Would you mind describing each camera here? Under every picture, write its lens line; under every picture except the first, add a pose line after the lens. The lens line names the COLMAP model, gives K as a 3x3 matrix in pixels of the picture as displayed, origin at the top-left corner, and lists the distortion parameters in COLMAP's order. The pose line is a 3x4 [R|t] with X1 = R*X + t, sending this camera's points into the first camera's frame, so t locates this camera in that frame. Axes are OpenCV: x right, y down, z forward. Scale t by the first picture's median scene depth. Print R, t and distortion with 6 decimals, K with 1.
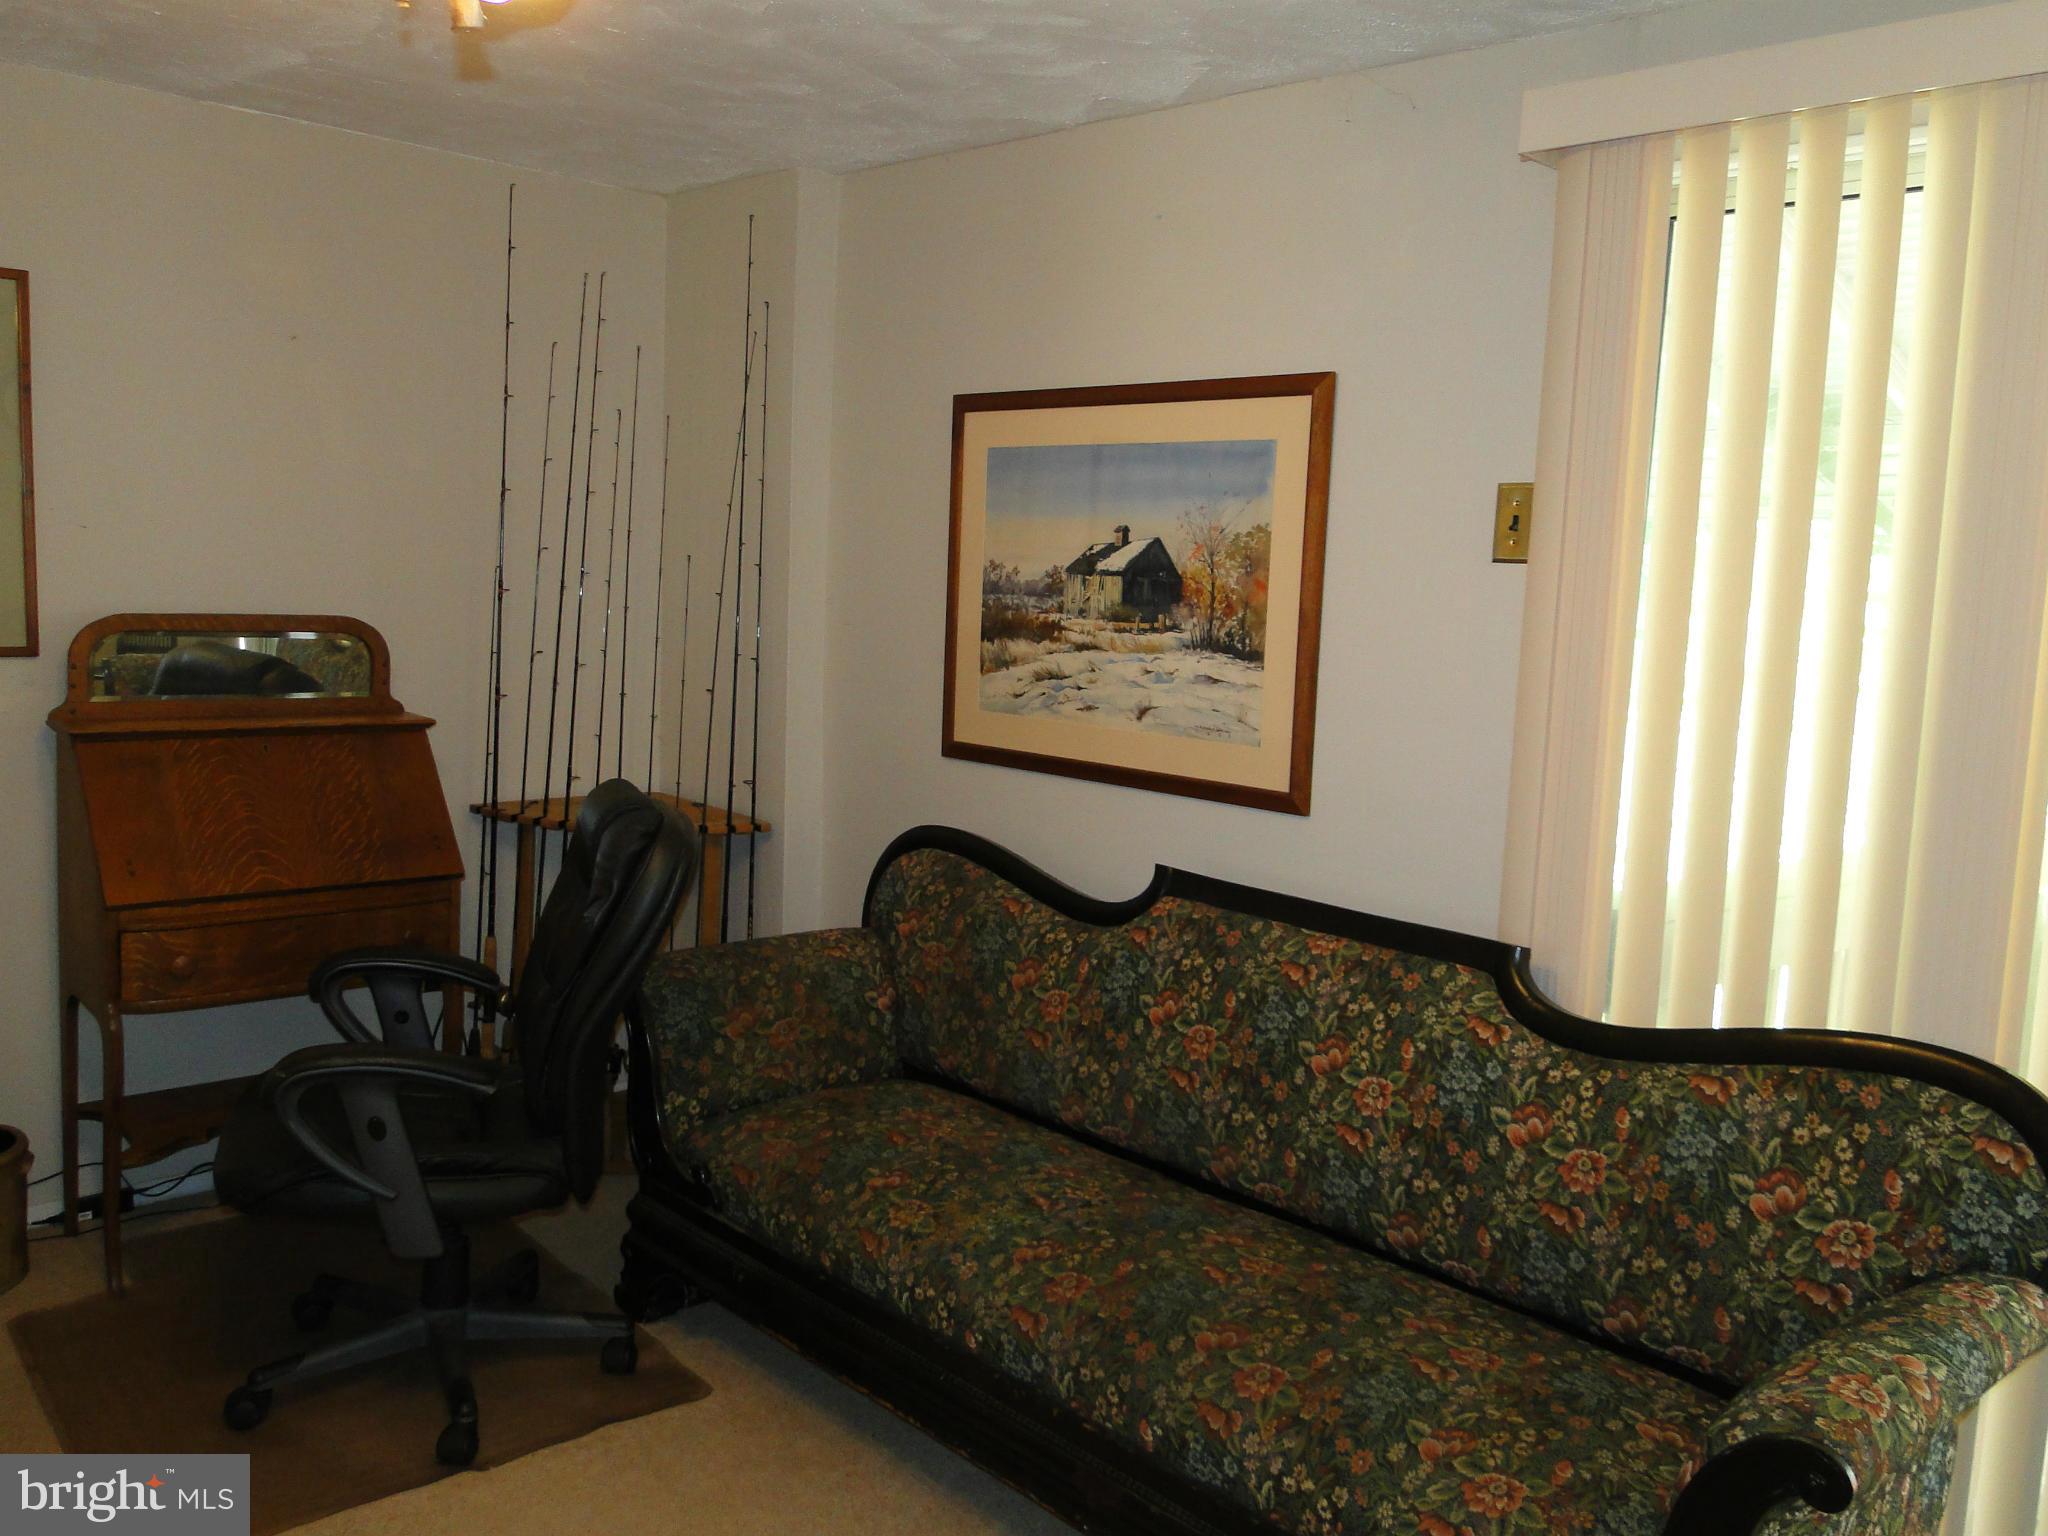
lens RADIAL K [[1685.3, 0, 1025.3], [0, 1685.3, 758.6], [0, 0, 1]] dist [-0.003515, -0.009089]
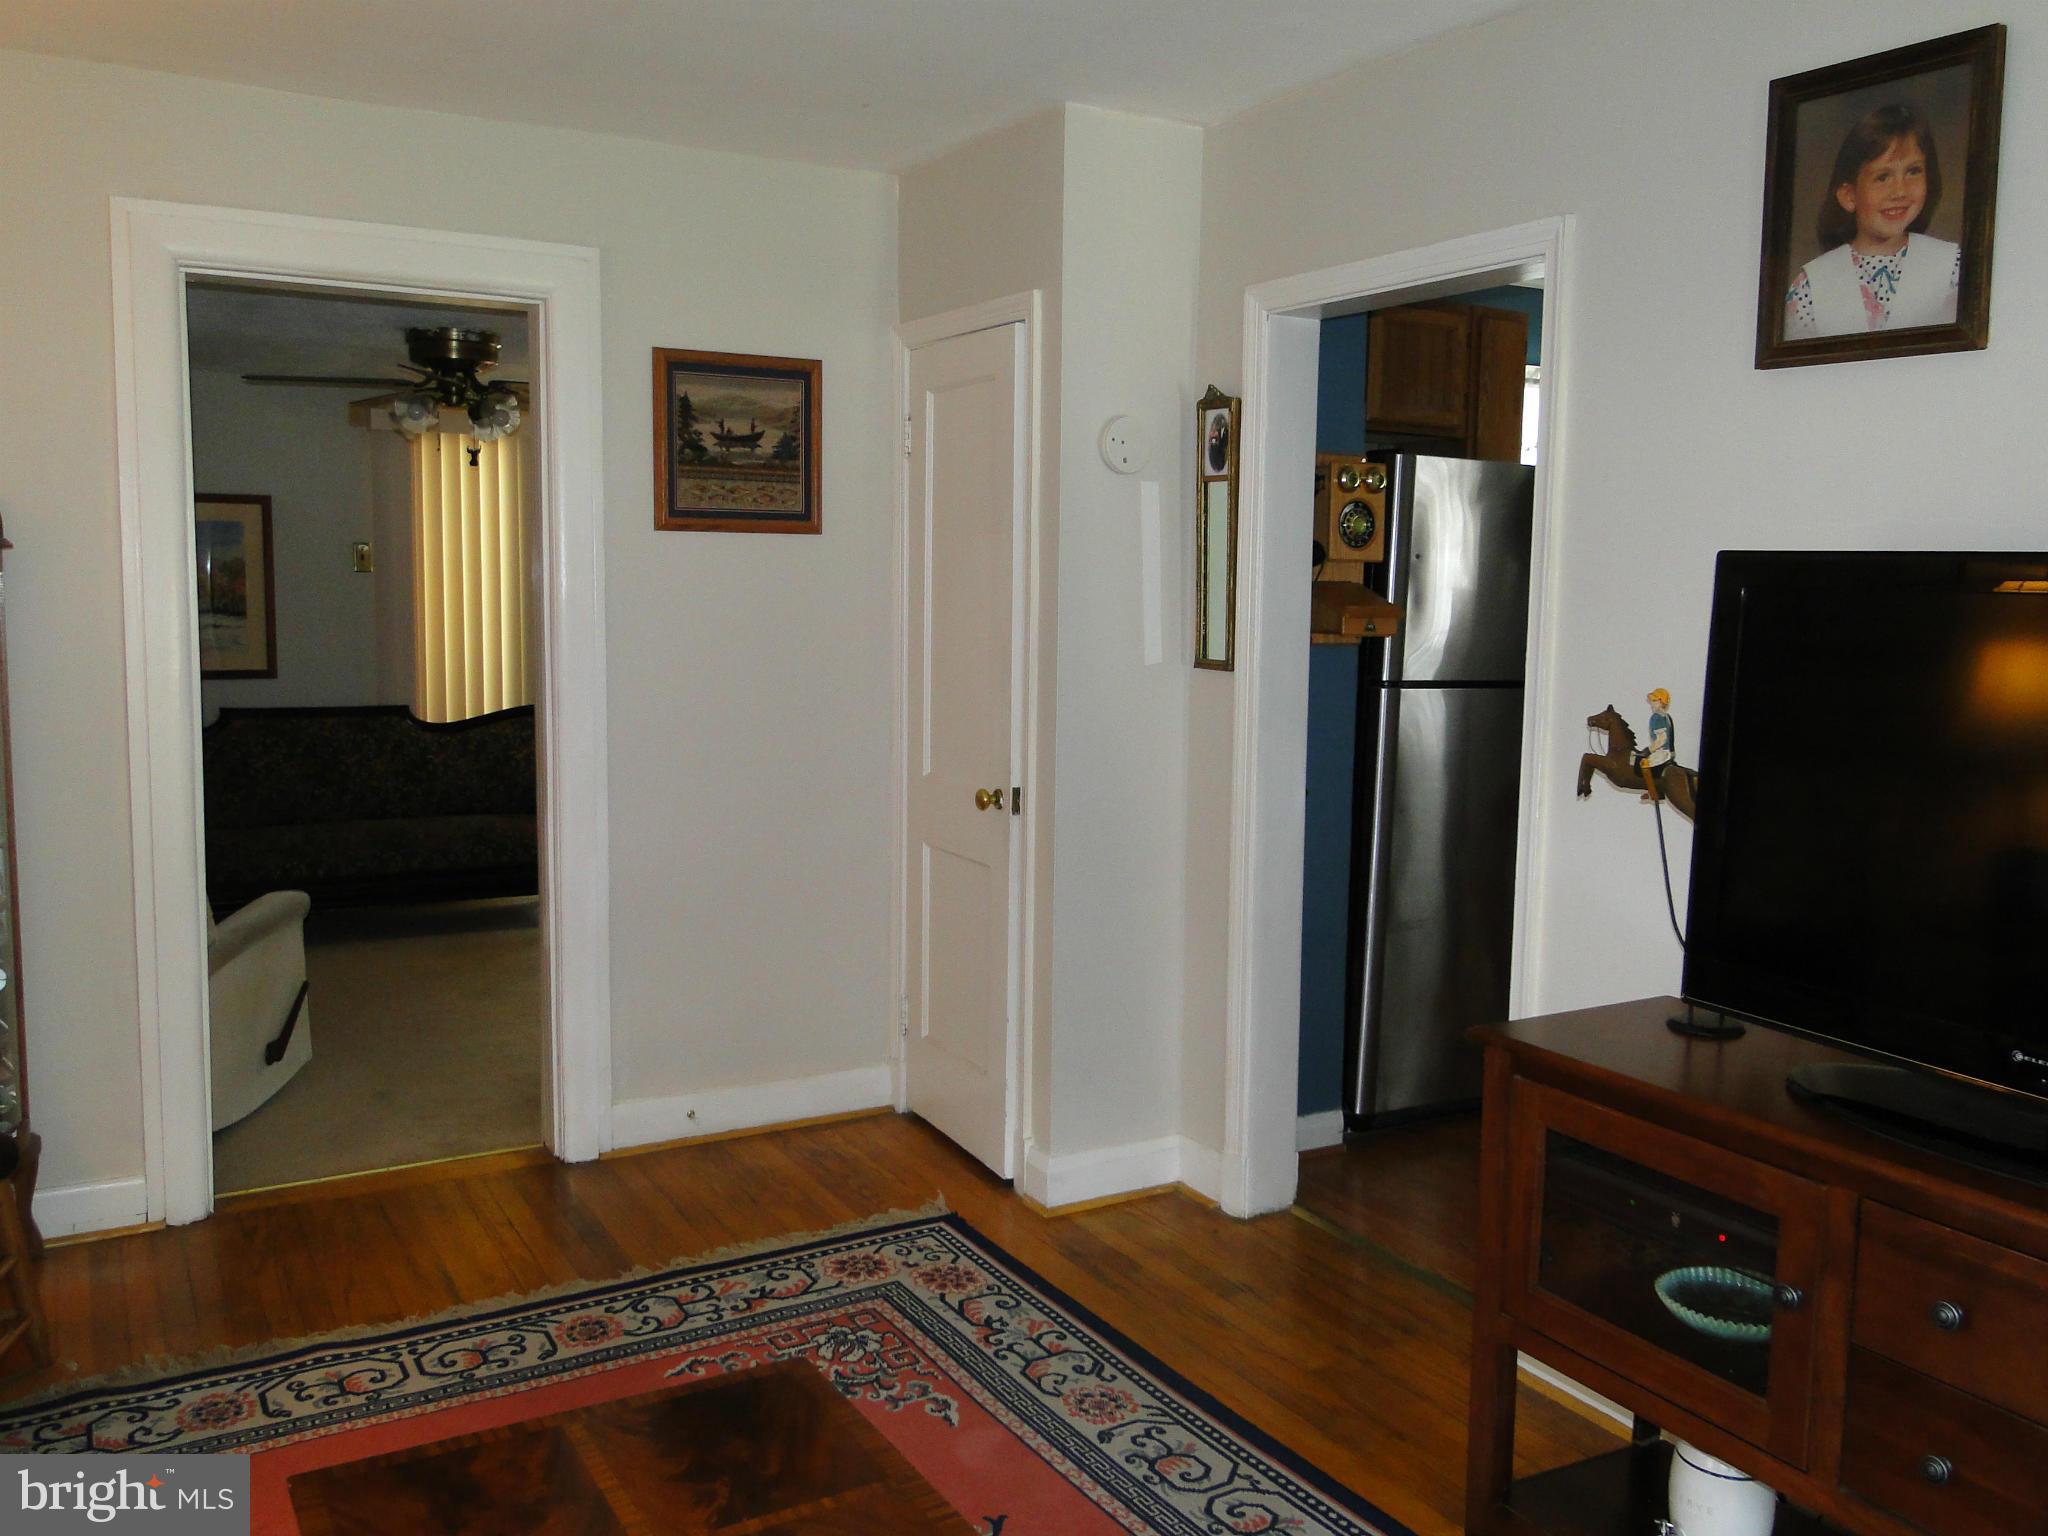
lens RADIAL K [[1685.3, 0, 1025.3], [0, 1685.3, 758.6], [0, 0, 1]] dist [-0.003515, -0.009089]
pose [[0.241764, -0.152211, 0.958323, -2.285579], [0.100642, 0.986227, 0.131253, -0.072698], [-0.965102, 0.064716, 0.253753, -0.771961]]
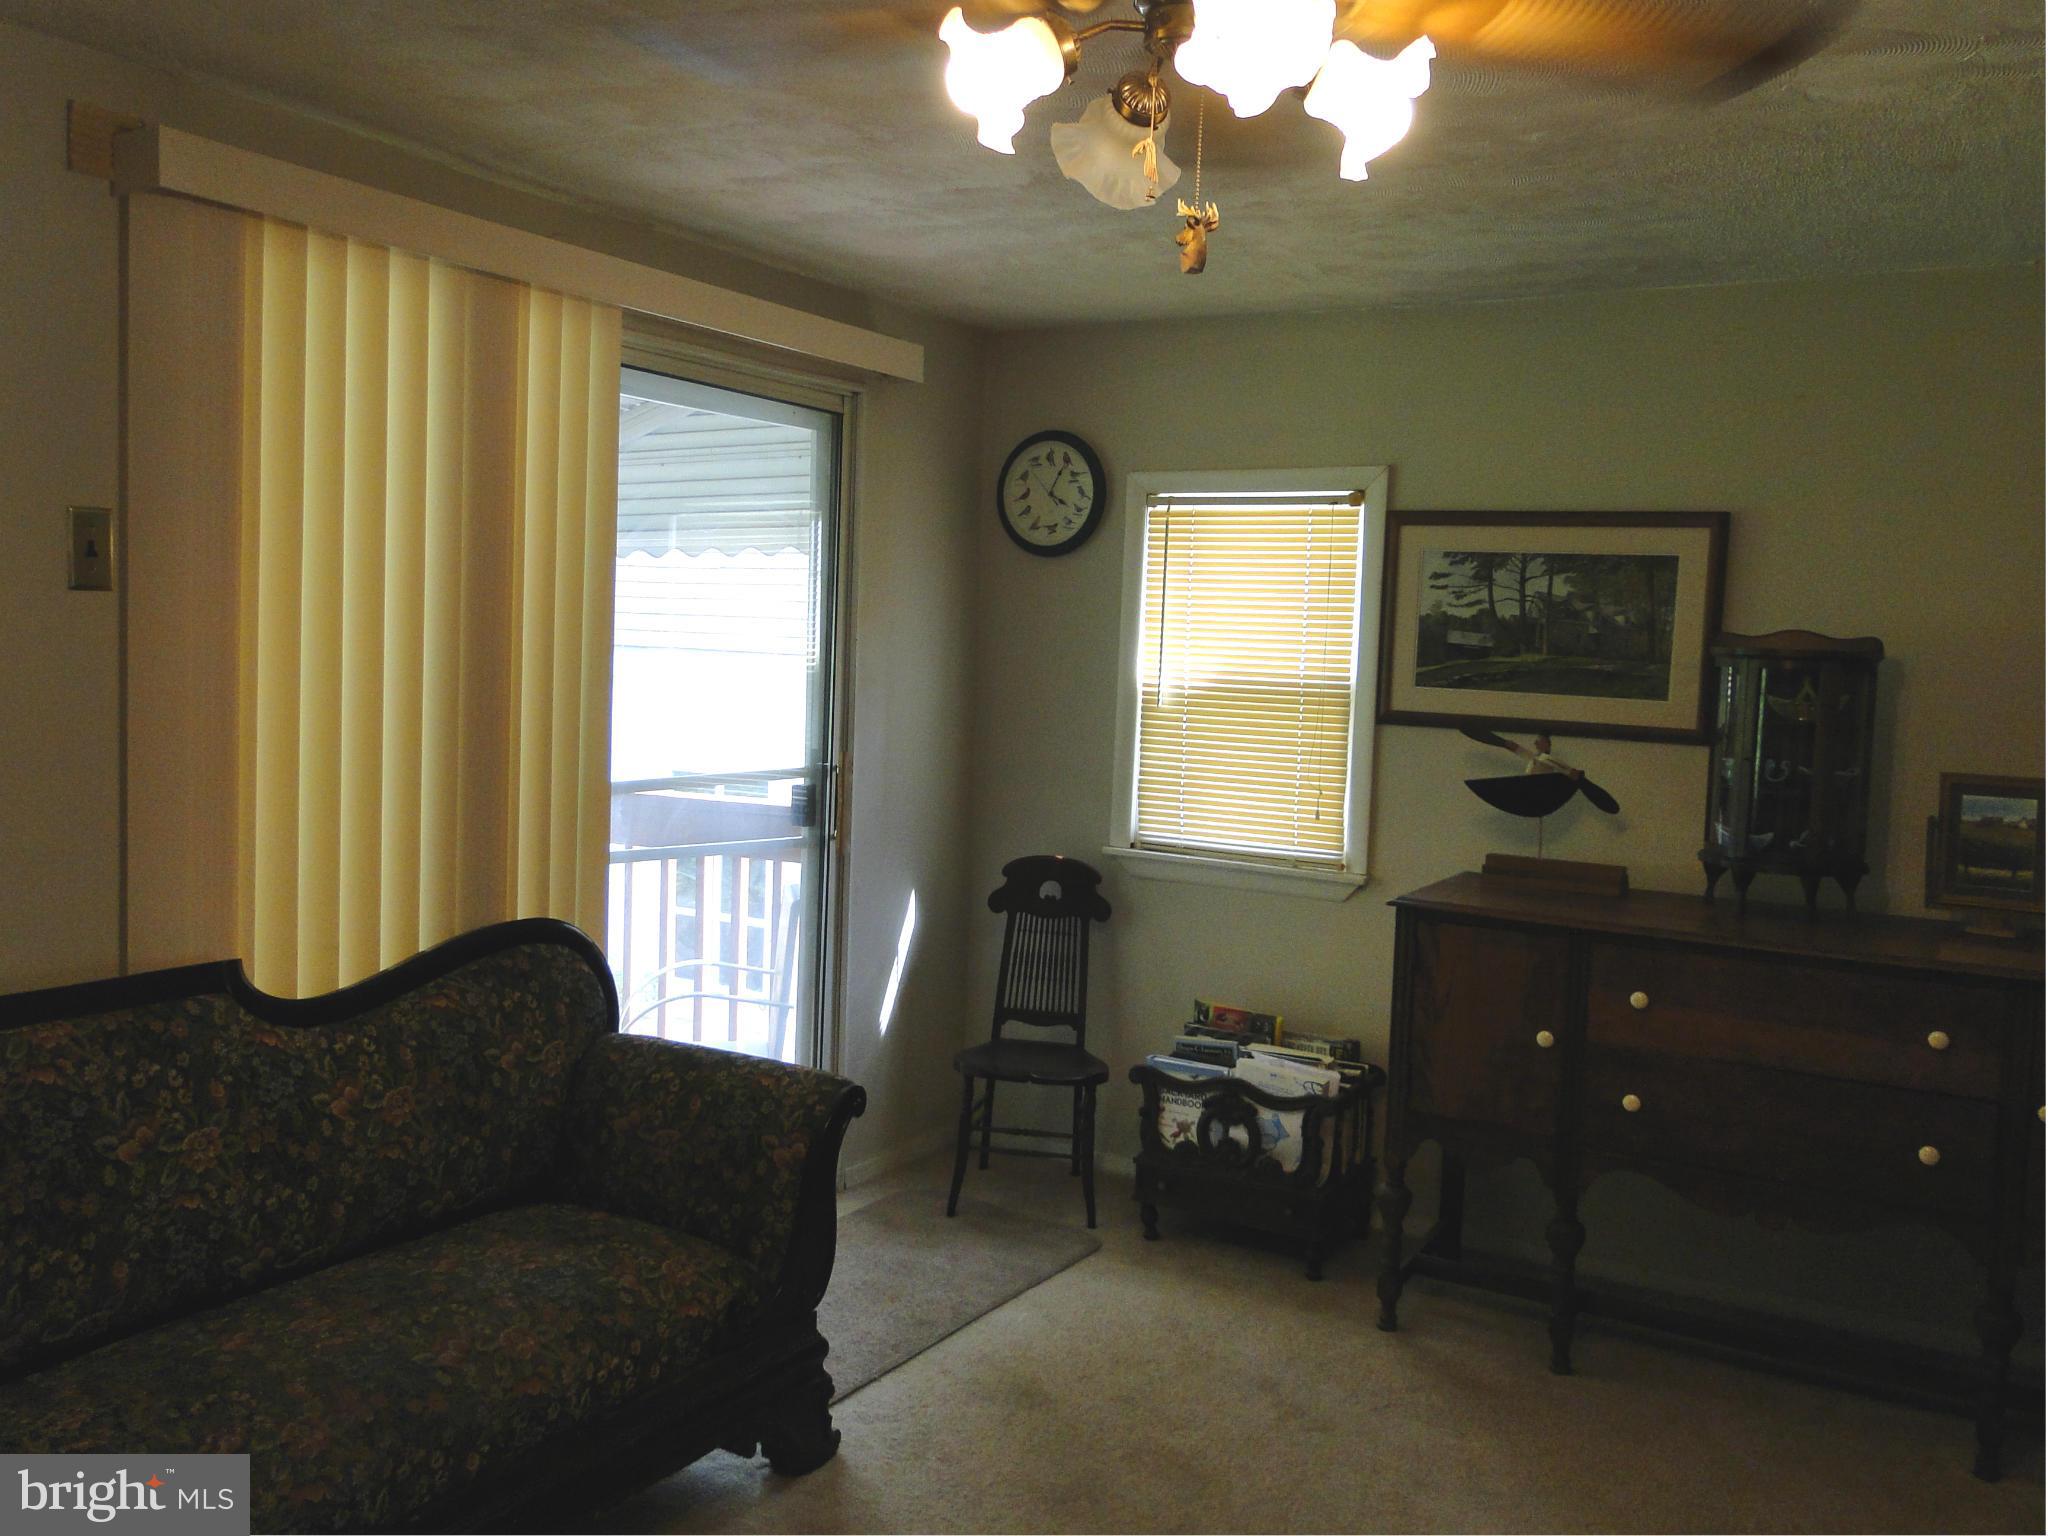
lens RADIAL K [[1685.3, 0, 1025.3], [0, 1685.3, 758.6], [0, 0, 1]] dist [-0.003515, -0.009089]
pose [[-0.257079, -0.145749, 0.955337, -0.843969], [0.042192, 0.985926, 0.161769, -0.166435], [-0.965469, 0.081895, -0.247311, 0.784566]]
